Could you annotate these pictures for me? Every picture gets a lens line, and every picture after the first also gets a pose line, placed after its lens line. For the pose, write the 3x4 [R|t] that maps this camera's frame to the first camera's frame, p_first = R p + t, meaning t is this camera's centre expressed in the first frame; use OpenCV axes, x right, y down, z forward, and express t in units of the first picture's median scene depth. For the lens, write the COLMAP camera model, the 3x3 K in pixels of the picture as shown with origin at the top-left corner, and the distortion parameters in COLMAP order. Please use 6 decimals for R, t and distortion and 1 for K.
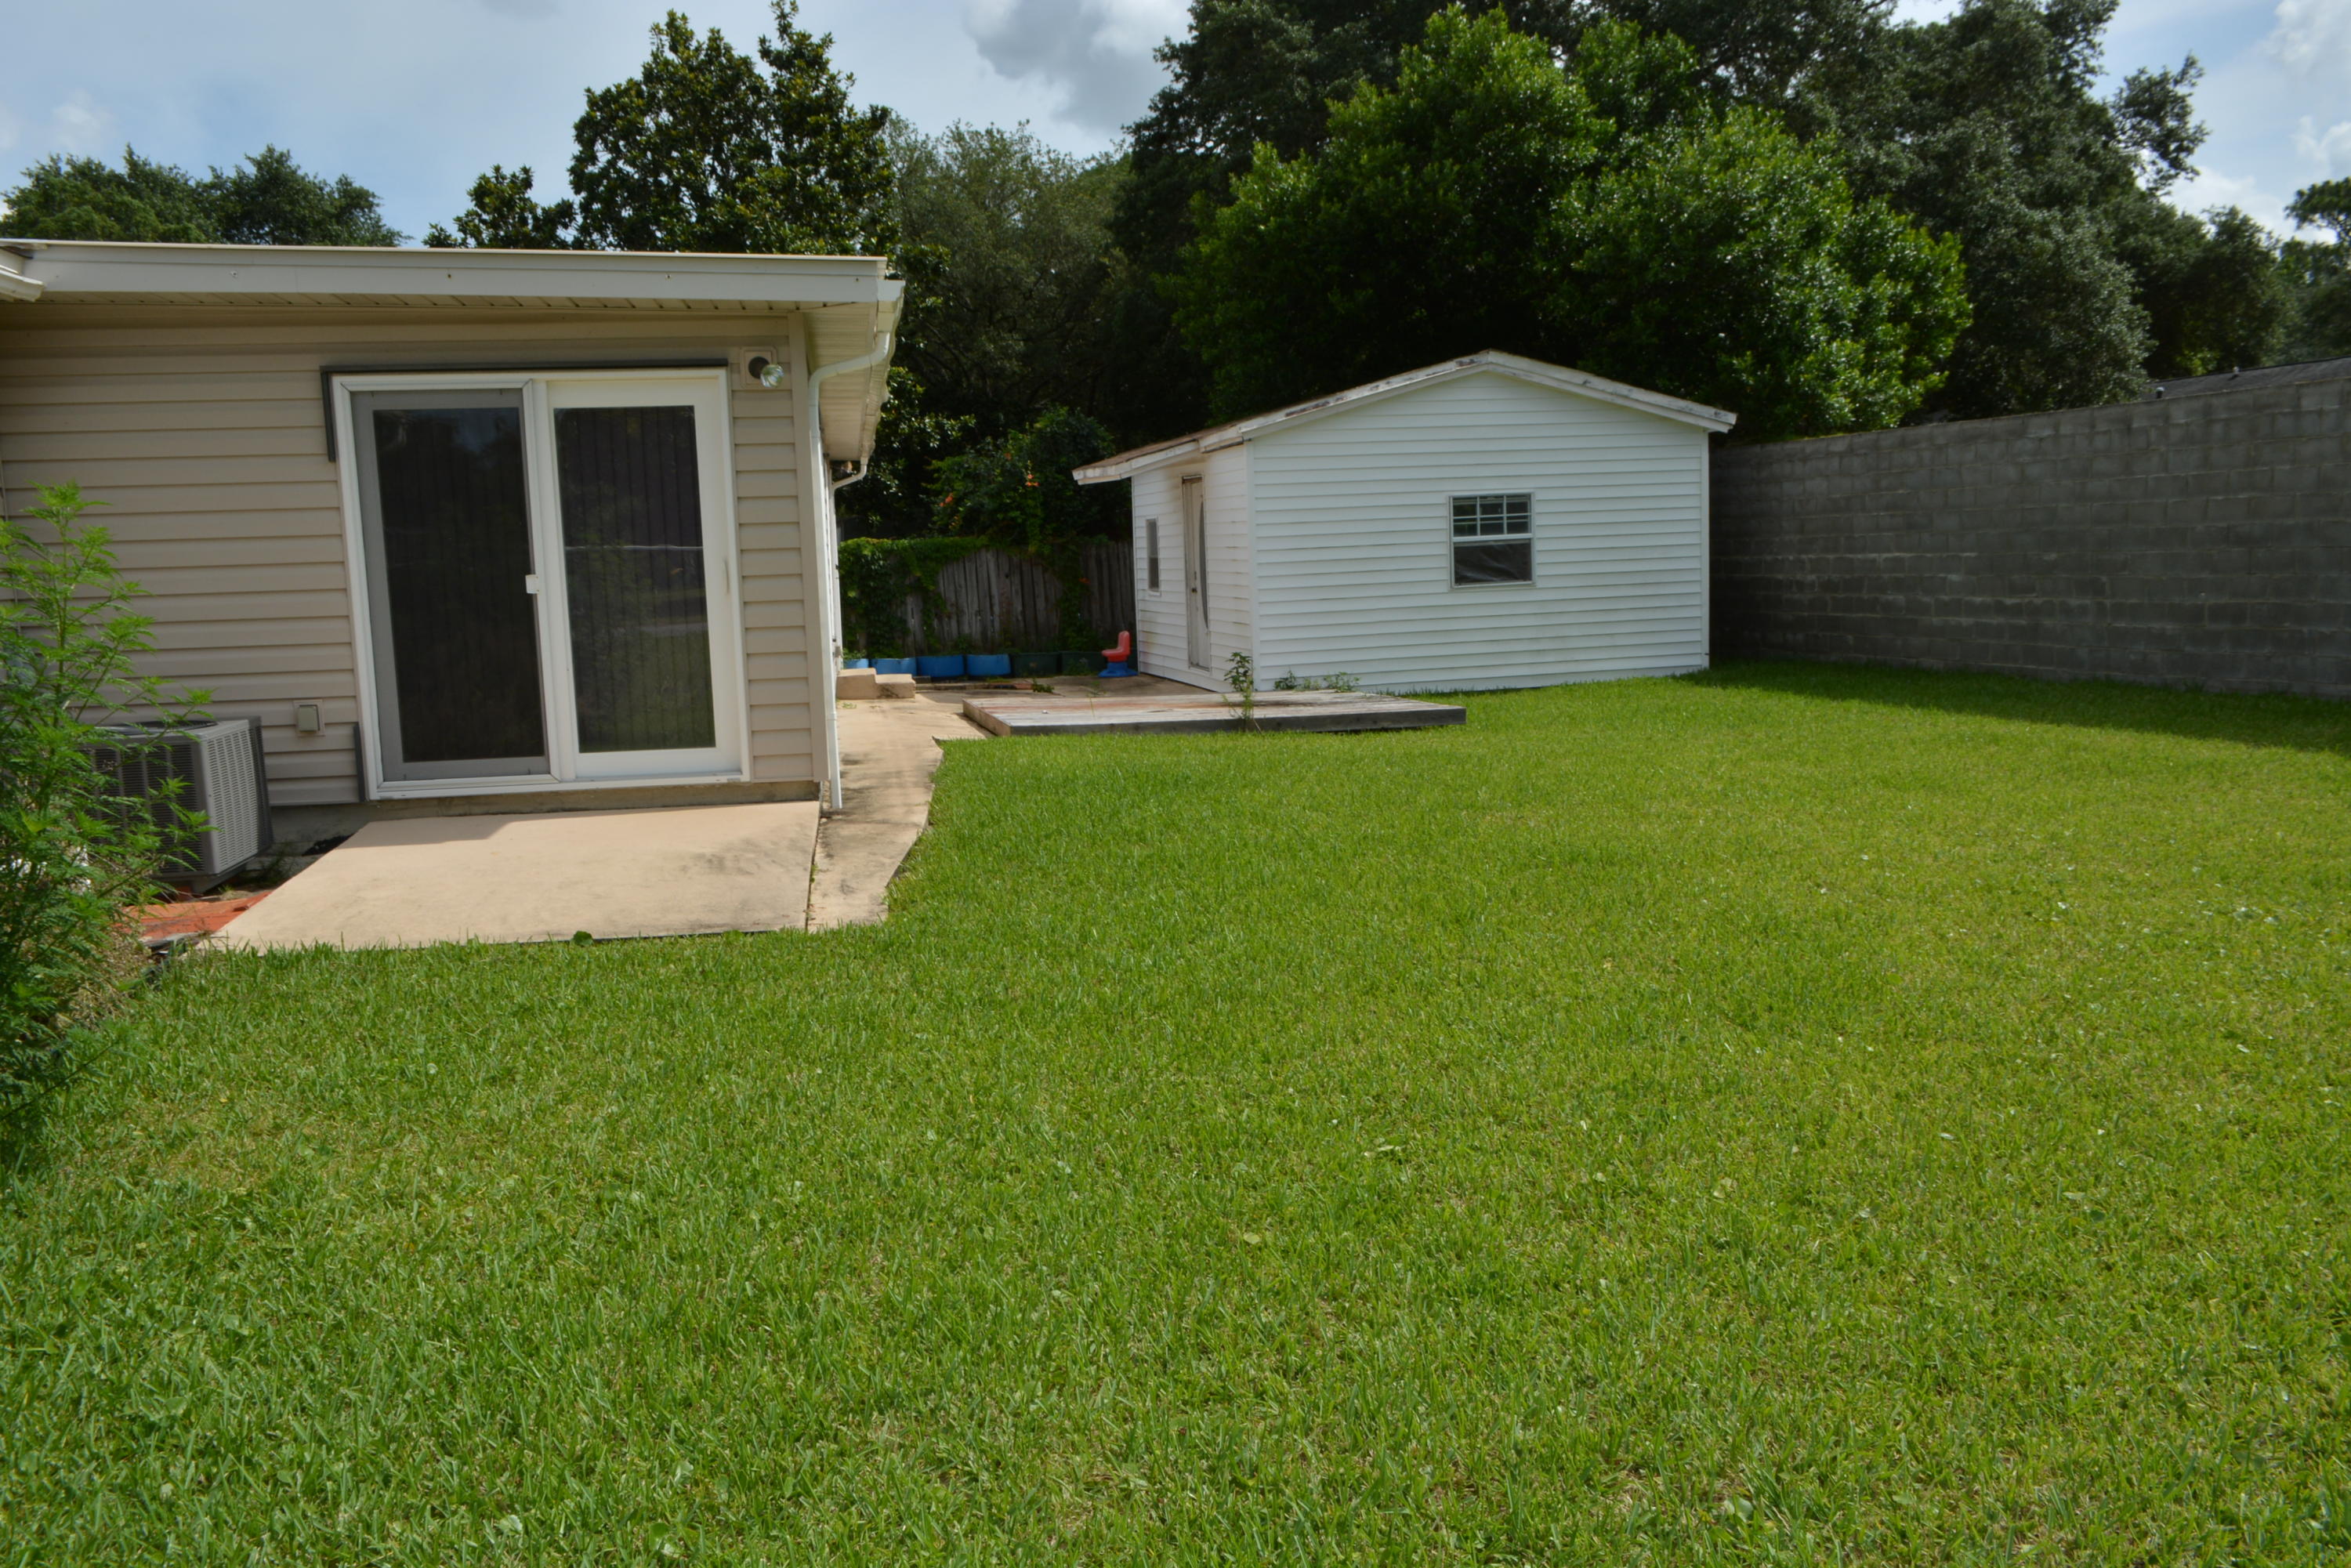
lens RADIAL K [[1856.7, 0, 1173.0], [0, 1856.7, 778.7], [0, 0, 1]] dist [-0.001021, -0.010339]
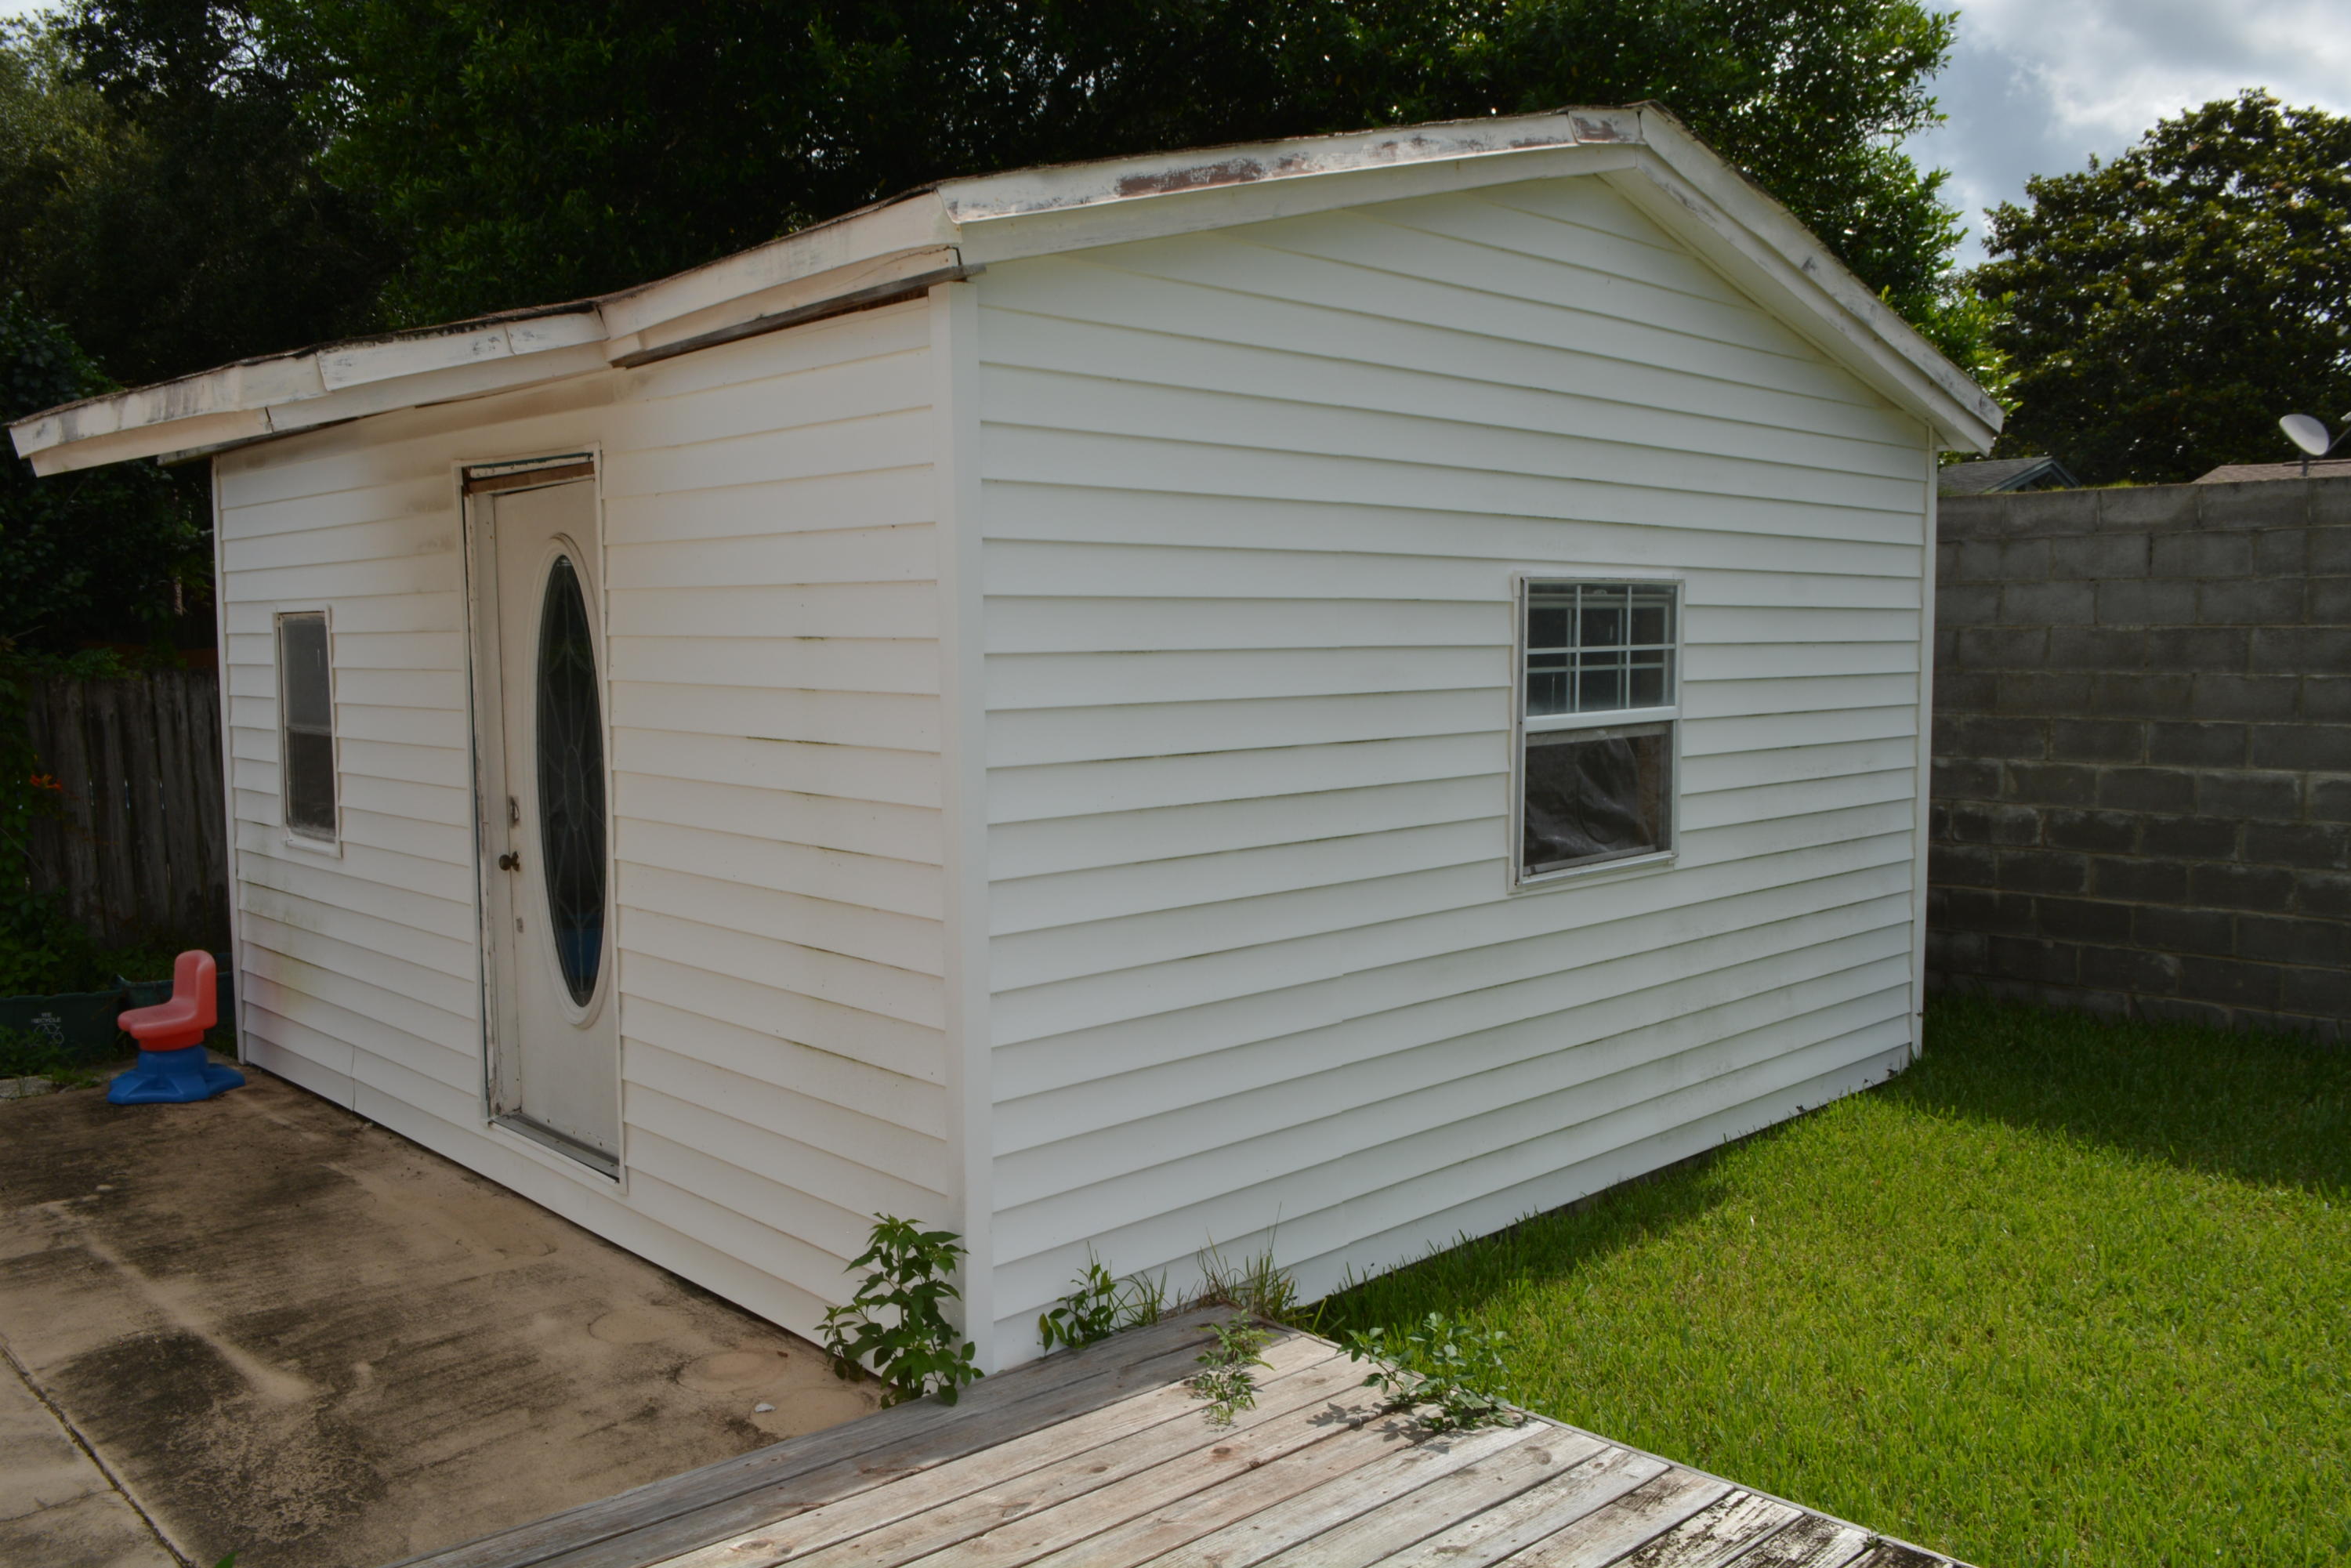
lens RADIAL K [[1856.7, 0, 1166.9], [0, 1856.7, 799.6], [0, 0, 1]] dist [-0.001021, -0.010339]
pose [[0.870481, -0.006147, 0.492163, -0.045168], [0.031087, 0.998612, -0.042510, -0.104356], [-0.491219, 0.052304, 0.869464, 0.760001]]
